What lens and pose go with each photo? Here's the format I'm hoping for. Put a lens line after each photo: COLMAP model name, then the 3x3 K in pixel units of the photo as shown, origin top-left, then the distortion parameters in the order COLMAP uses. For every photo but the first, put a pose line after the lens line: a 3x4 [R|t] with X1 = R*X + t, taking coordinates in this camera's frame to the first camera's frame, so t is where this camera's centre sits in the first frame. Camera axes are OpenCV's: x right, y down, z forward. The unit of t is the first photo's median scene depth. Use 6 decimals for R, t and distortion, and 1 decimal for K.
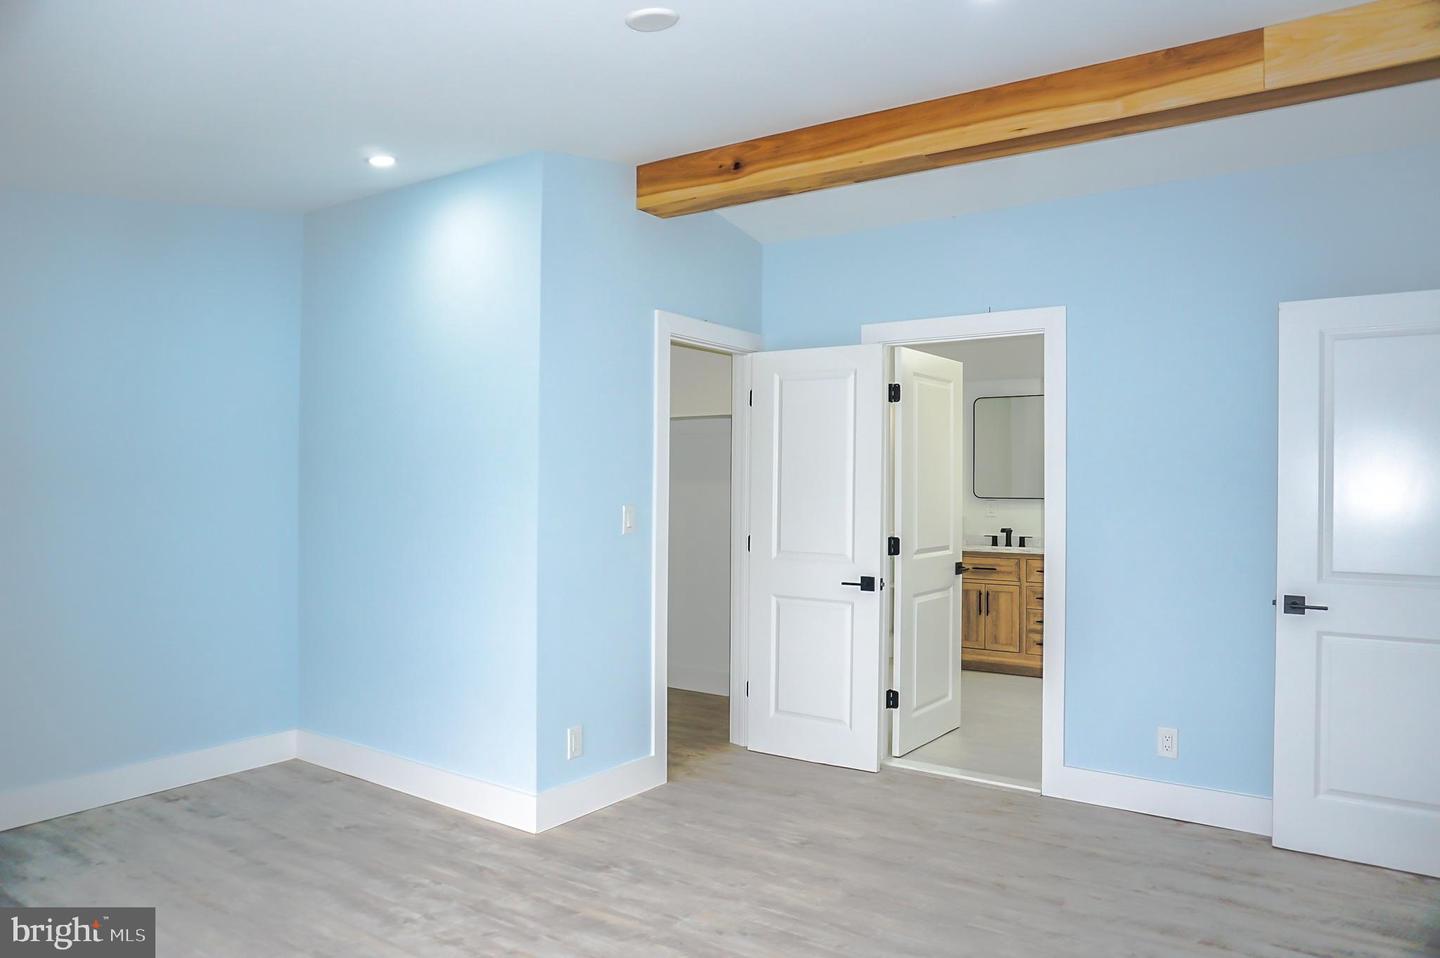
lens RADIAL K [[973.9, 0, 717.9], [0, 973.9, 479.2], [0, 0, 1]] dist [-0.029951, 0.003844]
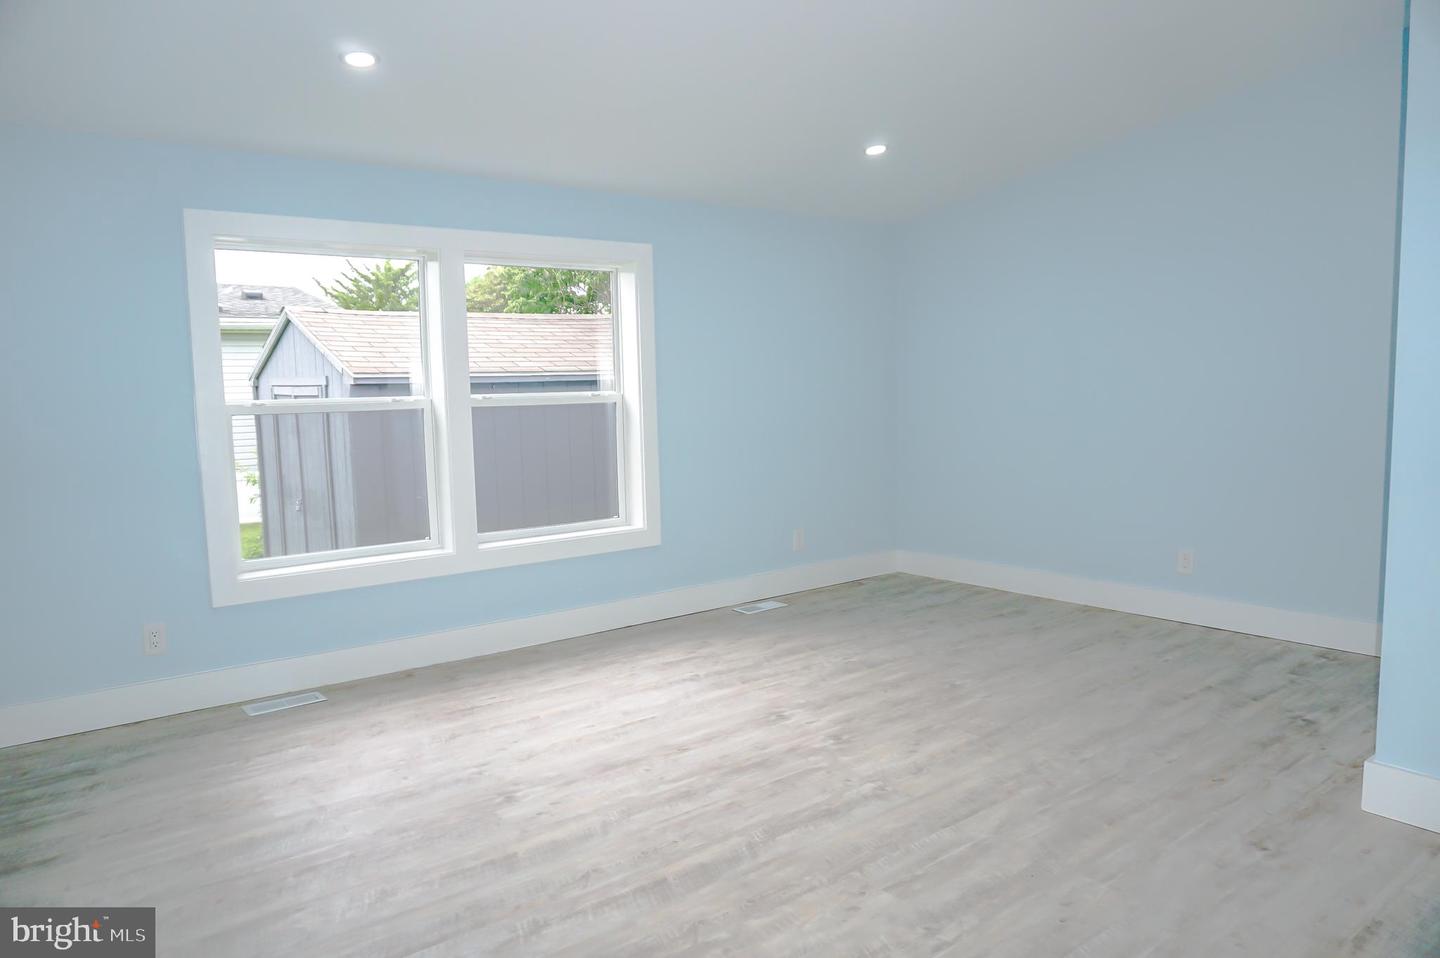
lens RADIAL K [[973.9, 0, 718.9], [0, 973.9, 481.1], [0, 0, 1]] dist [-0.029951, 0.003844]
pose [[-0.313713, 0.092905, -0.944962, 0.626018], [0.014070, 0.995547, 0.093208, 0.057122], [0.949414, 0.015945, -0.313623, 0.805703]]
